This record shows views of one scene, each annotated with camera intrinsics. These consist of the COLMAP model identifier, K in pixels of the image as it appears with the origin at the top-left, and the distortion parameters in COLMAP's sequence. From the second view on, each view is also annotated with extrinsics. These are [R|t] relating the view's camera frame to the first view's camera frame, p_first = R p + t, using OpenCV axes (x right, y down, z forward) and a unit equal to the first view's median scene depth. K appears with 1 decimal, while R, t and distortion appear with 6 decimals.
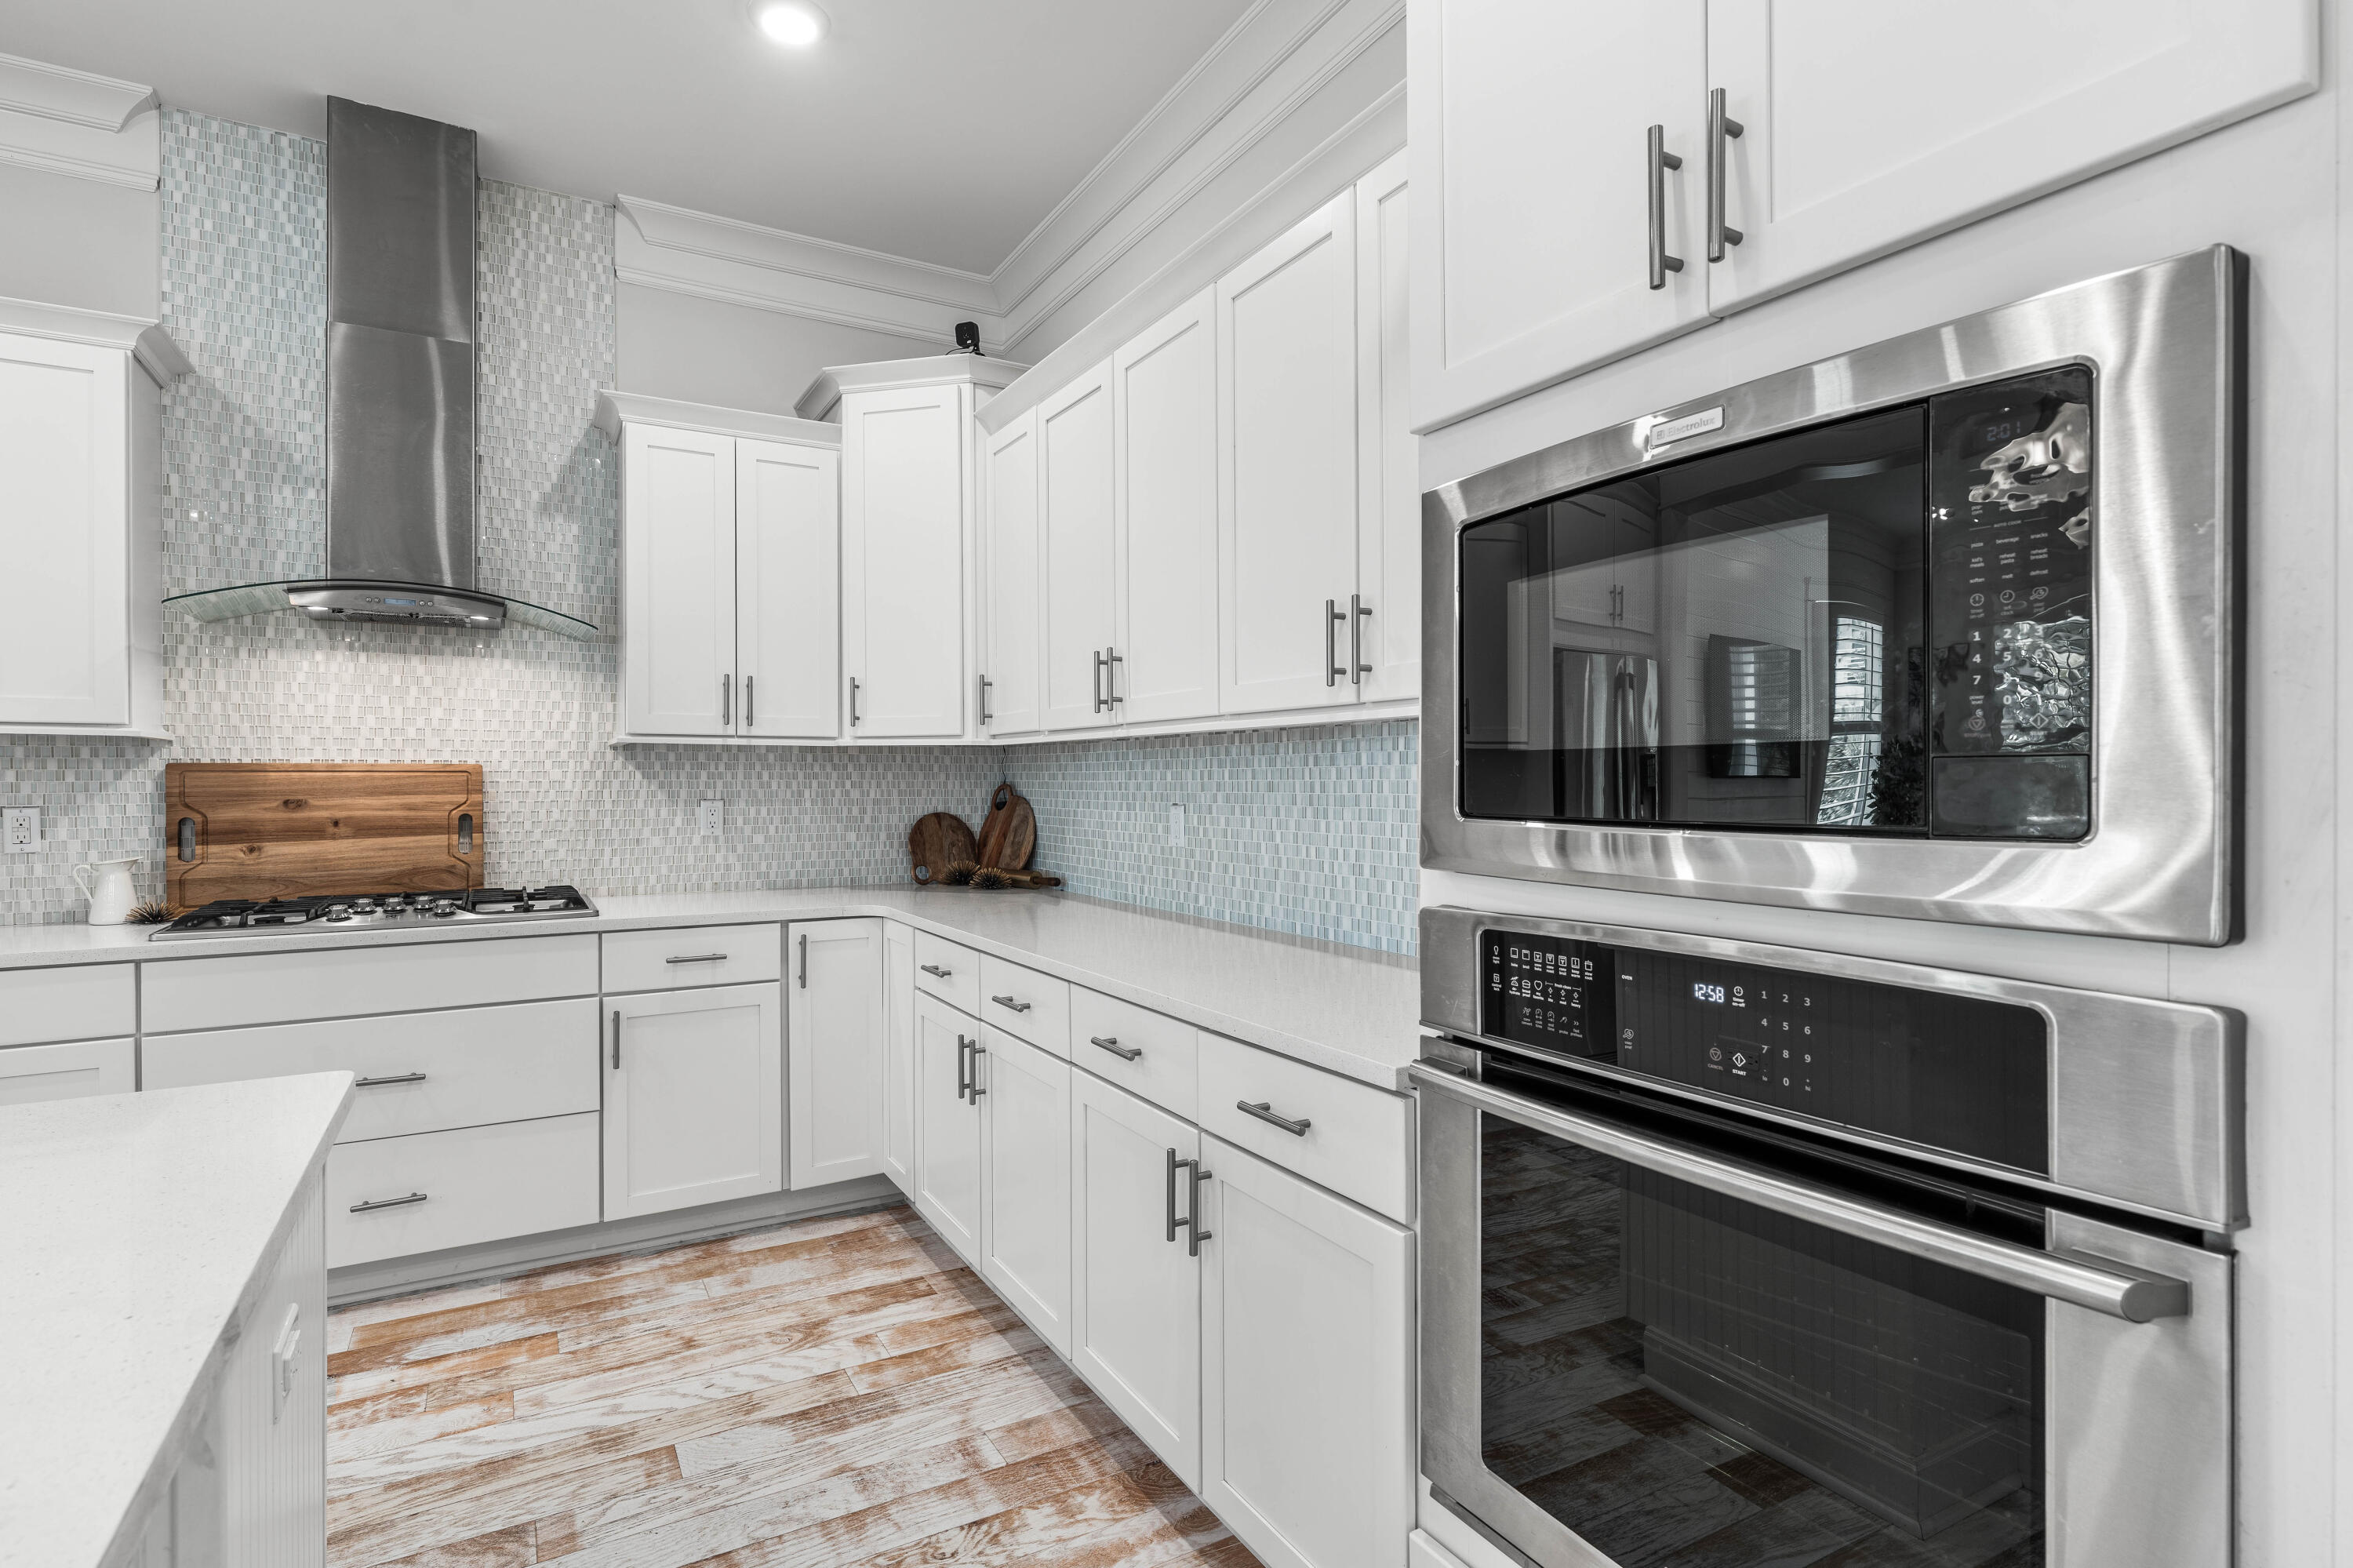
lens RADIAL K [[1164.4, 0, 1176.5], [0, 1164.4, 784.0], [0, 0, 1]] dist [0.001607, 0.000224]
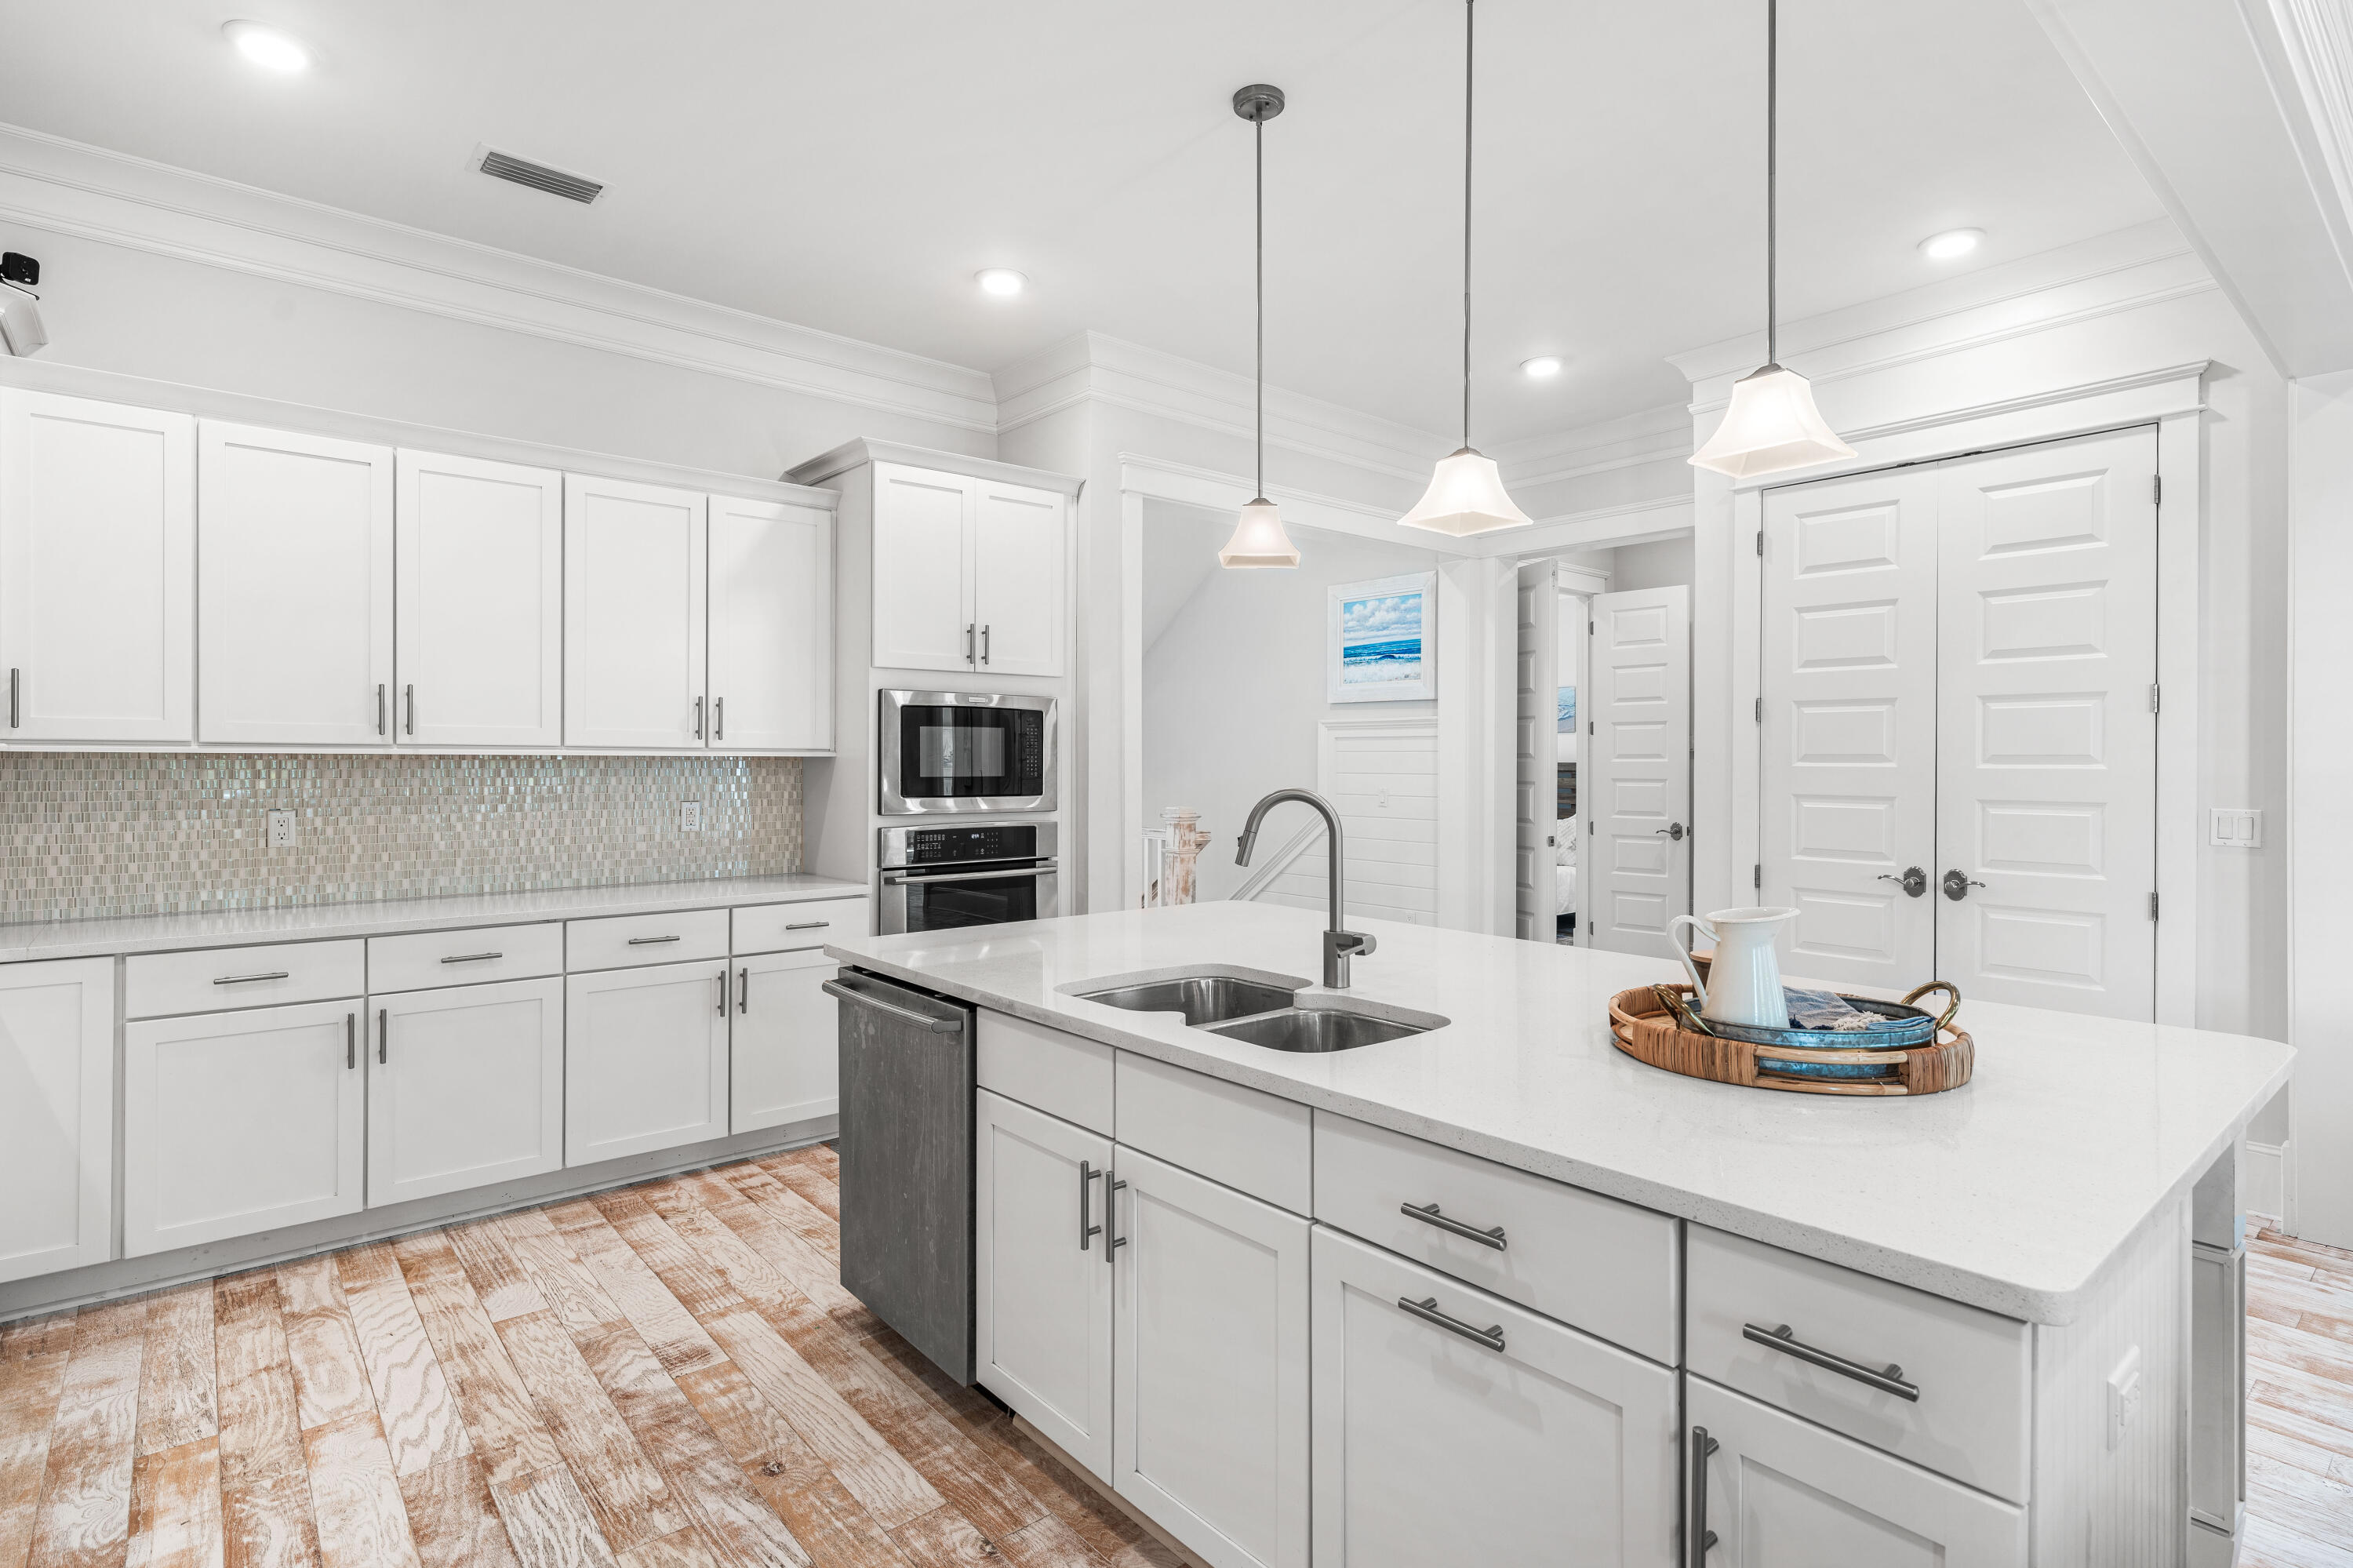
lens RADIAL K [[1173.8, 0, 1188.6], [0, 1173.8, 767.6], [0, 0, 1]] dist [0.000979, 0.000003]
pose [[-0.187075, -0.003678, 0.982339, -1.316953], [-0.000149, 0.999993, 0.003716, -0.028375], [-0.982346, 0.000548, -0.187074, 0.360256]]
